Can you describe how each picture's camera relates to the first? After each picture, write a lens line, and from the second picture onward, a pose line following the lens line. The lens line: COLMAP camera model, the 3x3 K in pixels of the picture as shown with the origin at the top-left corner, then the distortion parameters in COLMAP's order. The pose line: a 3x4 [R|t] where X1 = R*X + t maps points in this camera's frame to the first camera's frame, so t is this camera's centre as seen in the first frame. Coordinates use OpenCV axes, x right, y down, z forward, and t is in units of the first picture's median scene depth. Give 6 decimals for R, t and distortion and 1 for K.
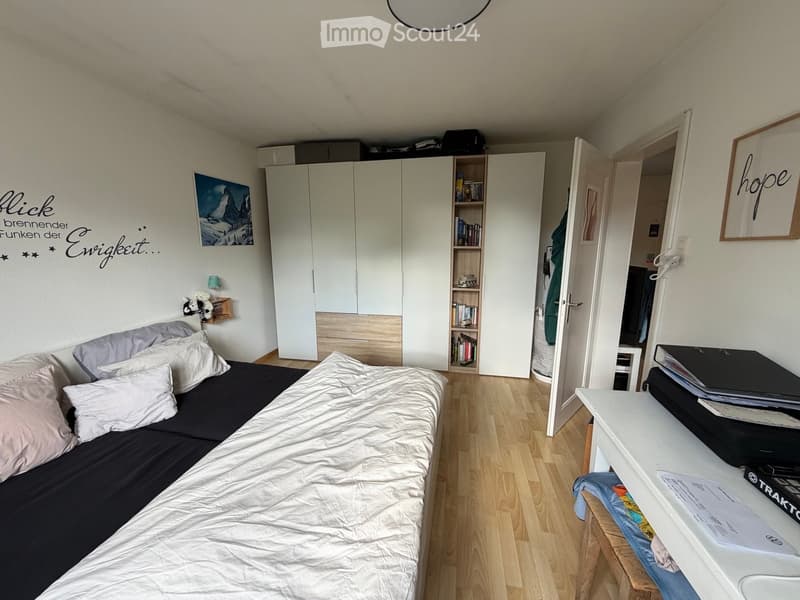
lens RADIAL K [[320.3, 0, 399.1], [0, 320.3, 300.1], [0, 0, 1]] dist [0.000623, 0.000092]
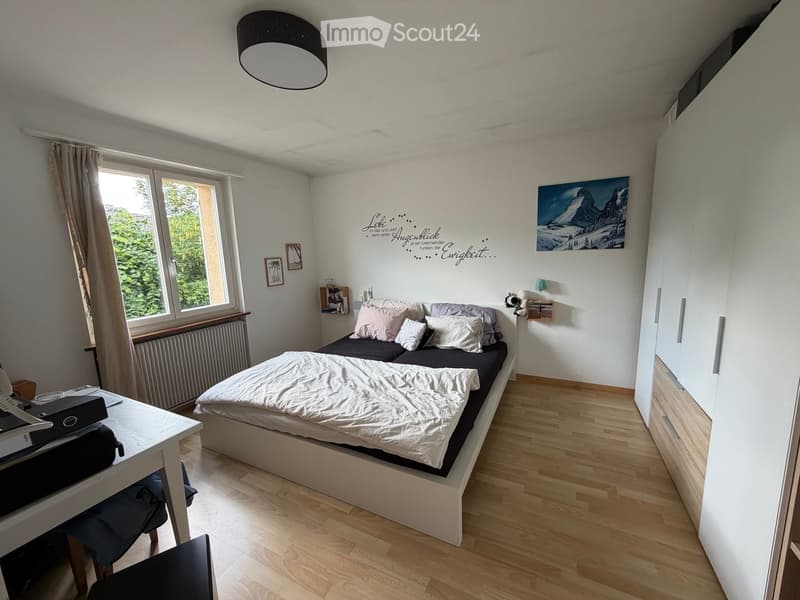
lens RADIAL K [[320.3, 0, 398.6], [0, 320.3, 300.4], [0, 0, 1]] dist [0.000623, 0.000092]
pose [[-0.270242, 0.156786, -0.949941, 0.567525], [-0.137074, 0.970336, 0.199147, -0.149484], [0.952985, 0.184030, -0.240734, 0.790840]]
